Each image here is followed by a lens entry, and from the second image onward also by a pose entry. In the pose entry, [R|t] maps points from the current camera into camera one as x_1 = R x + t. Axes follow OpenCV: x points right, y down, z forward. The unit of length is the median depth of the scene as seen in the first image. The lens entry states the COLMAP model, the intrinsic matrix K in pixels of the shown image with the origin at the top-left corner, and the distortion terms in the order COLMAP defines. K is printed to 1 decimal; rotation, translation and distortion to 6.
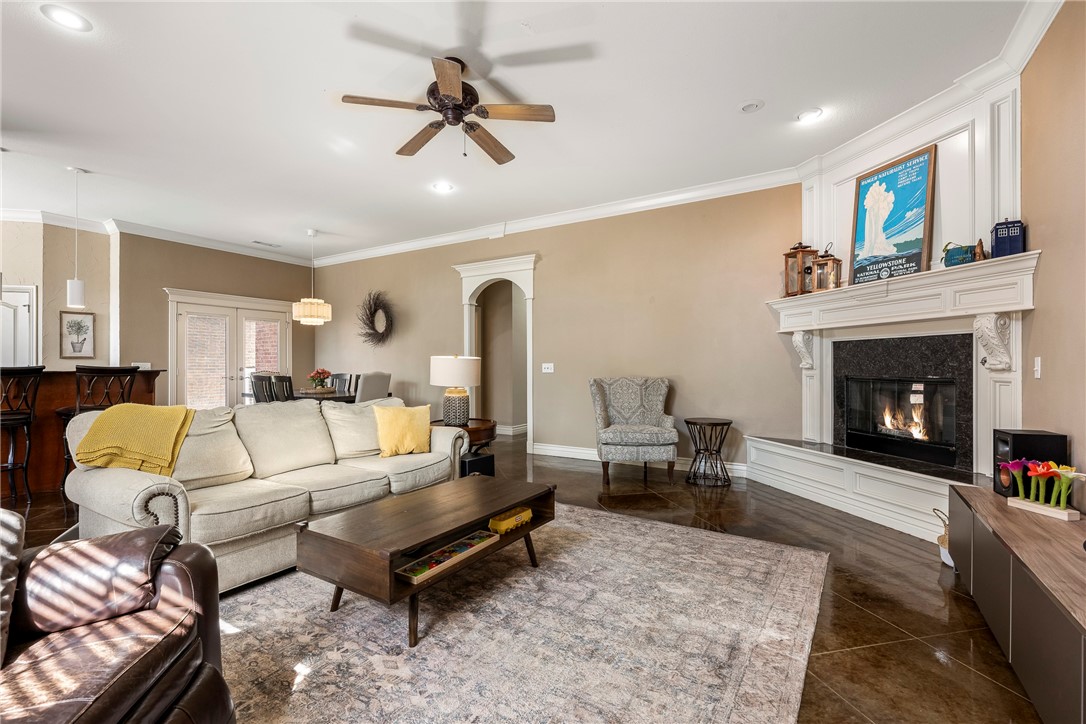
lens RADIAL K [[483.1, 0, 543.0], [0, 483.1, 362.0], [0, 0, 1]] dist [0.000718, -0.000037]
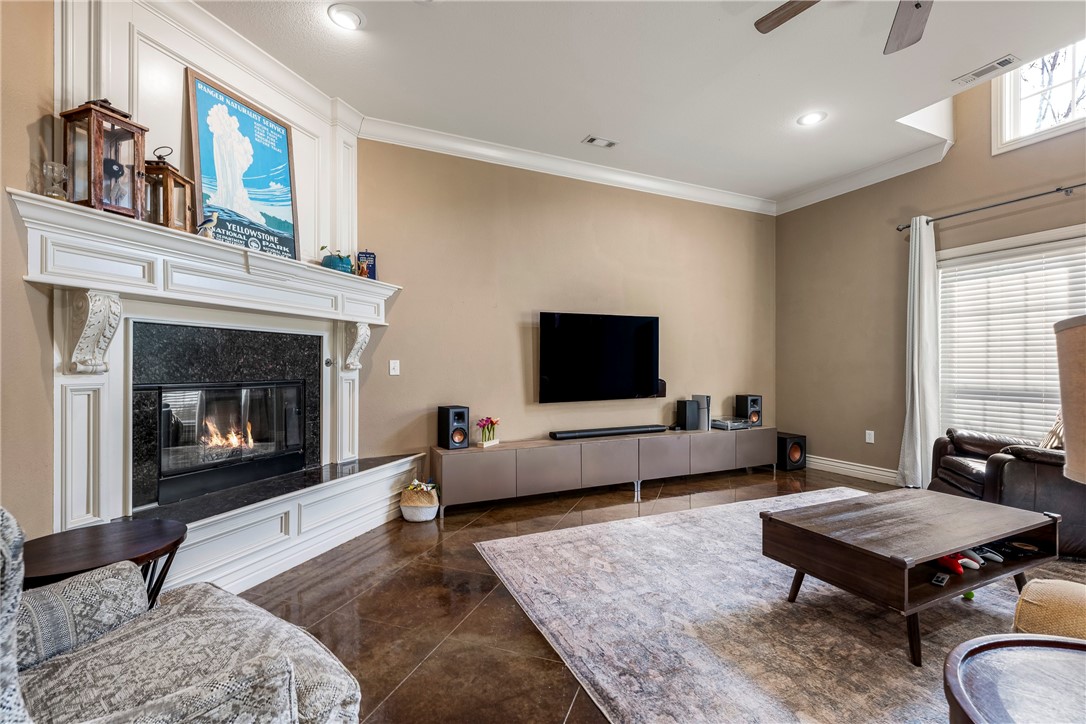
lens RADIAL K [[469.9, 0, 543.0], [0, 469.9, 362.0], [0, 0, 1]] dist [-0.000560, -0.000078]
pose [[-0.834726, 0.005172, 0.550642, -0.081245], [-0.004182, 0.999868, -0.015731, 0.011402], [-0.550650, -0.015434, -0.834594, 1.424485]]
